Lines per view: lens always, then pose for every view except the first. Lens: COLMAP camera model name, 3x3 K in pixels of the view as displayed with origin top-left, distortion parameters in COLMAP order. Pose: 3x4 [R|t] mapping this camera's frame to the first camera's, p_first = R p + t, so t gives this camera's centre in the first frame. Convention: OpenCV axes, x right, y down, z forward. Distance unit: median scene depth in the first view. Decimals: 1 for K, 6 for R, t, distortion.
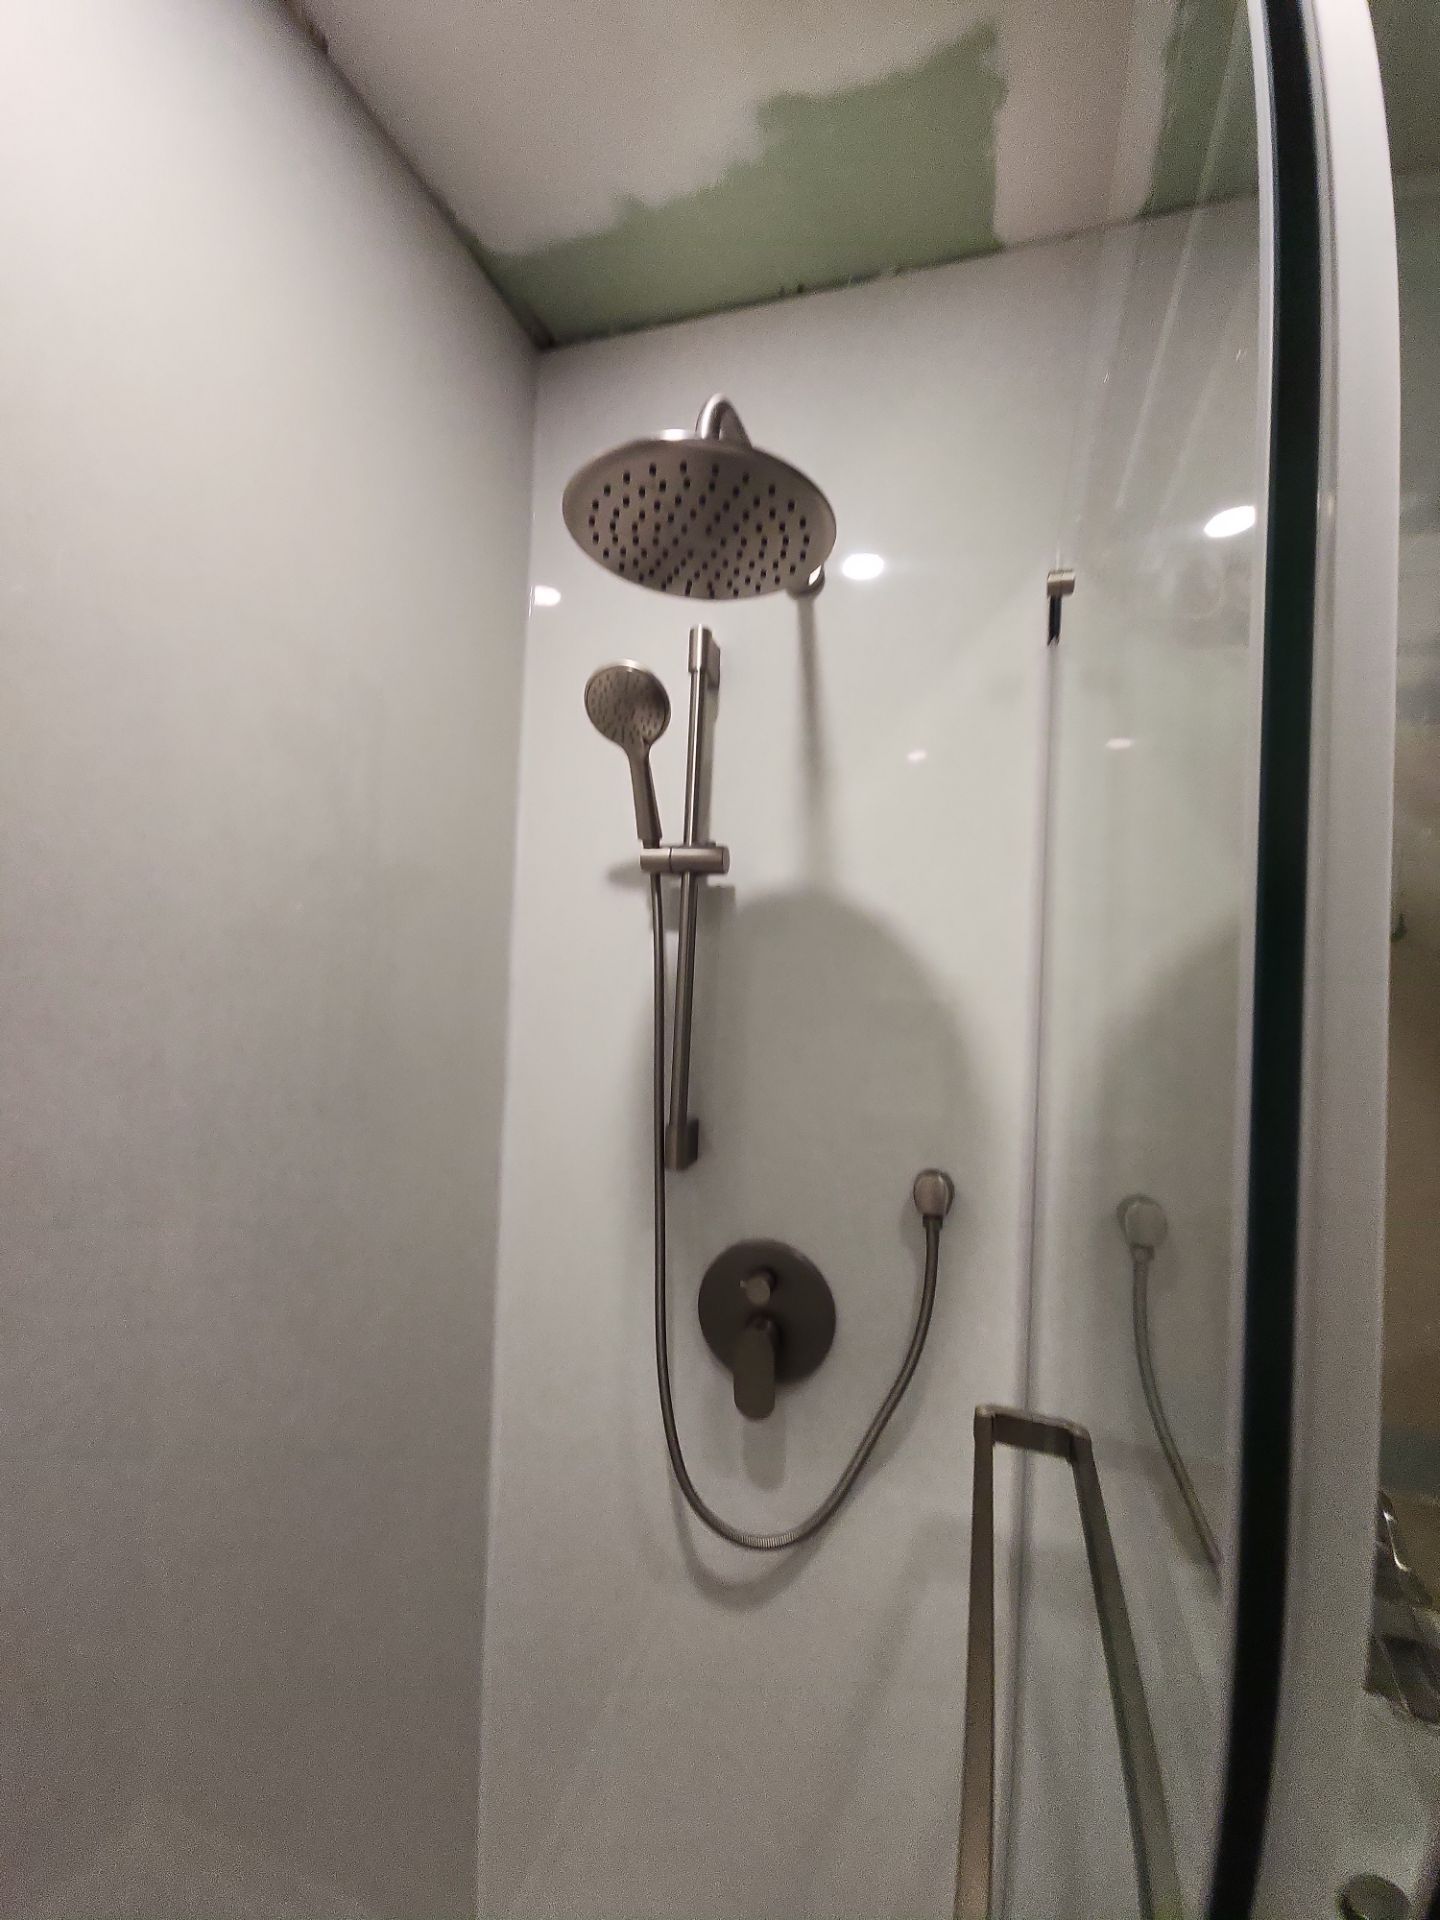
lens RADIAL K [[764.7, 0, 726.8], [0, 764.7, 975.1], [0, 0, 1]] dist [0.003237, -0.010743]
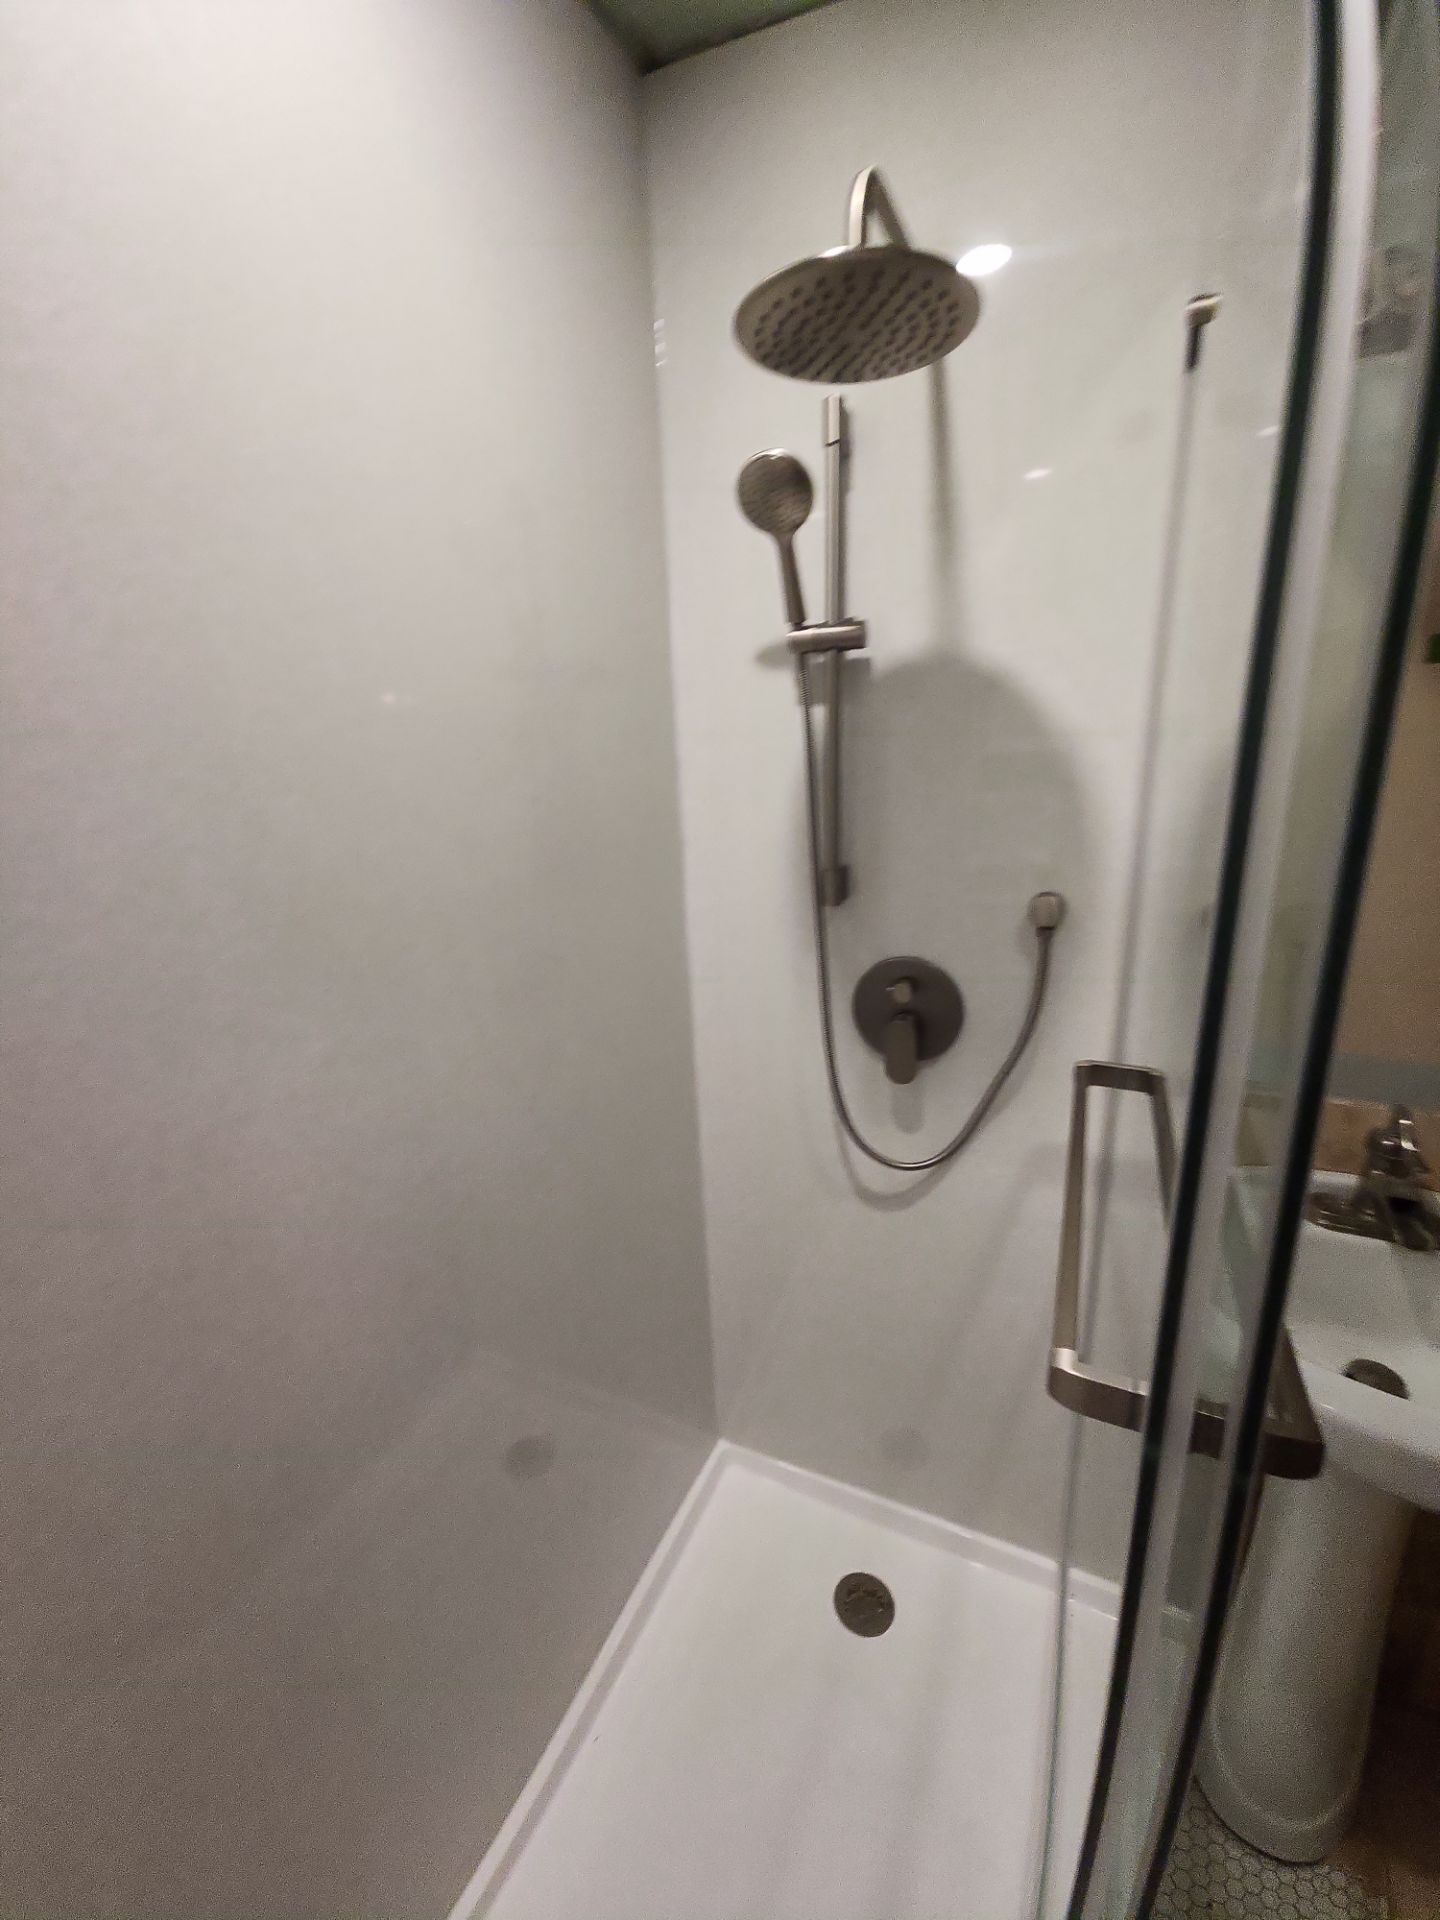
lens RADIAL K [[785.2, 0, 710.2], [0, 785.2, 966.2], [0, 0, 1]] dist [-0.002657, -0.006270]
pose [[0.990772, -0.038345, -0.130002, -0.106019], [0.071862, 0.961850, 0.263972, -0.002146], [0.114920, -0.270878, 0.955729, -0.289201]]
